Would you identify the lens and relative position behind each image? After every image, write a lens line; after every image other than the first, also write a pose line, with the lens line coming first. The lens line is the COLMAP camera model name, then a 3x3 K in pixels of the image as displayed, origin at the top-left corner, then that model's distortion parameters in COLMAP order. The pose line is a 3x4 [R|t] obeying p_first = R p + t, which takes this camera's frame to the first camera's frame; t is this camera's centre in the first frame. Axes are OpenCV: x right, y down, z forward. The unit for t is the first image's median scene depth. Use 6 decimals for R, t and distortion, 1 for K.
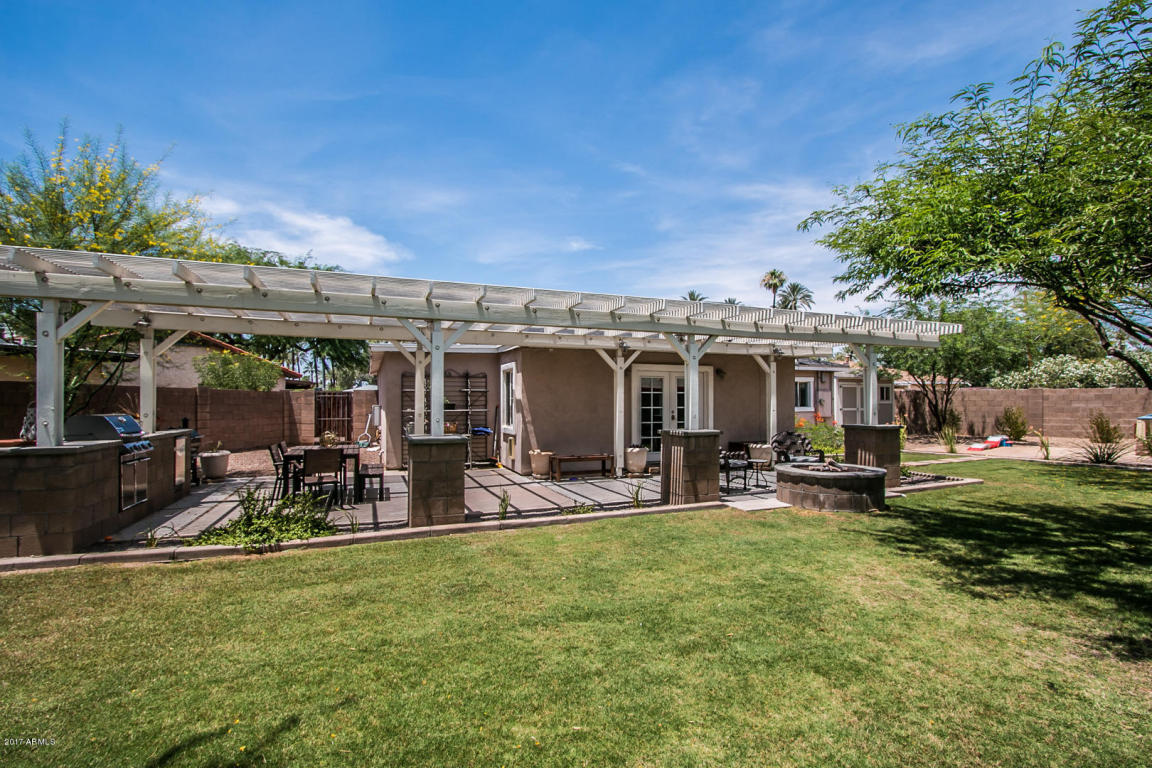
lens RADIAL K [[541.2, 0, 584.4], [0, 541.2, 393.2], [0, 0, 1]] dist [-0.015583, 0.002094]
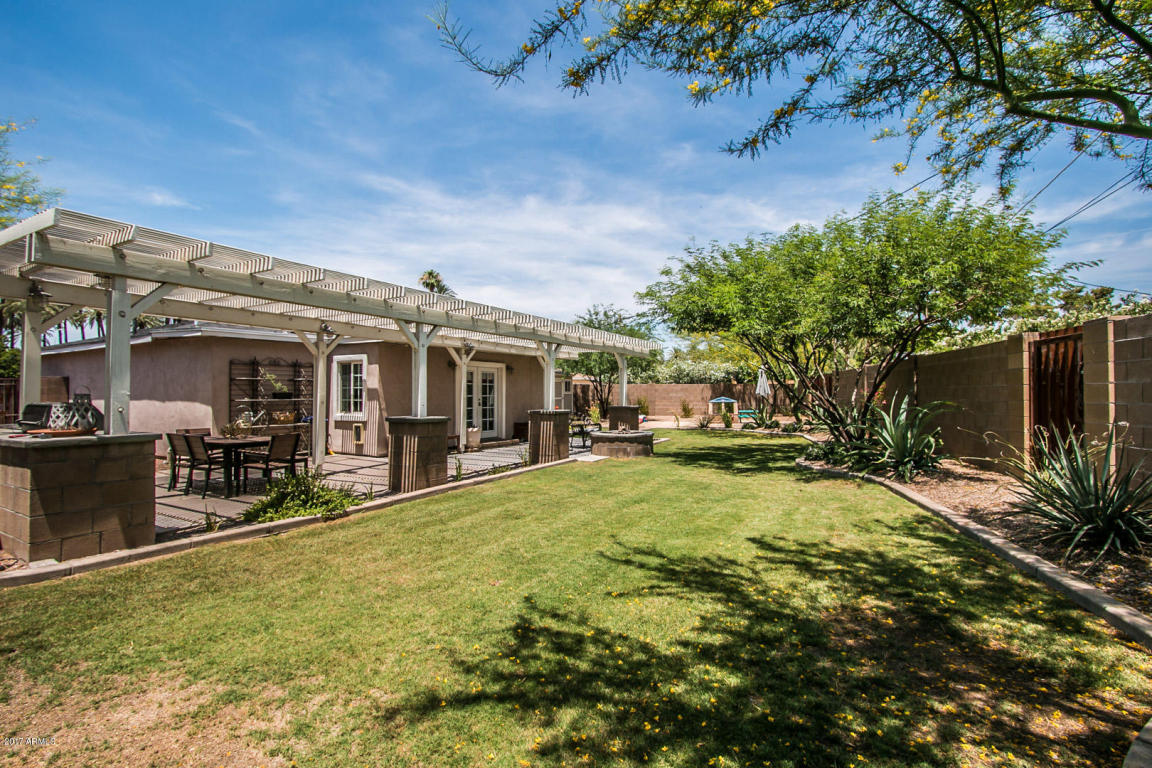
lens RADIAL K [[541.2, 0, 579.7], [0, 541.2, 385.9], [0, 0, 1]] dist [-0.015583, 0.002094]
pose [[0.778452, 0.008369, 0.627649, -0.433320], [-0.008962, 0.999957, -0.002219, 0.004280], [-0.627640, -0.003898, 0.778494, -0.107229]]
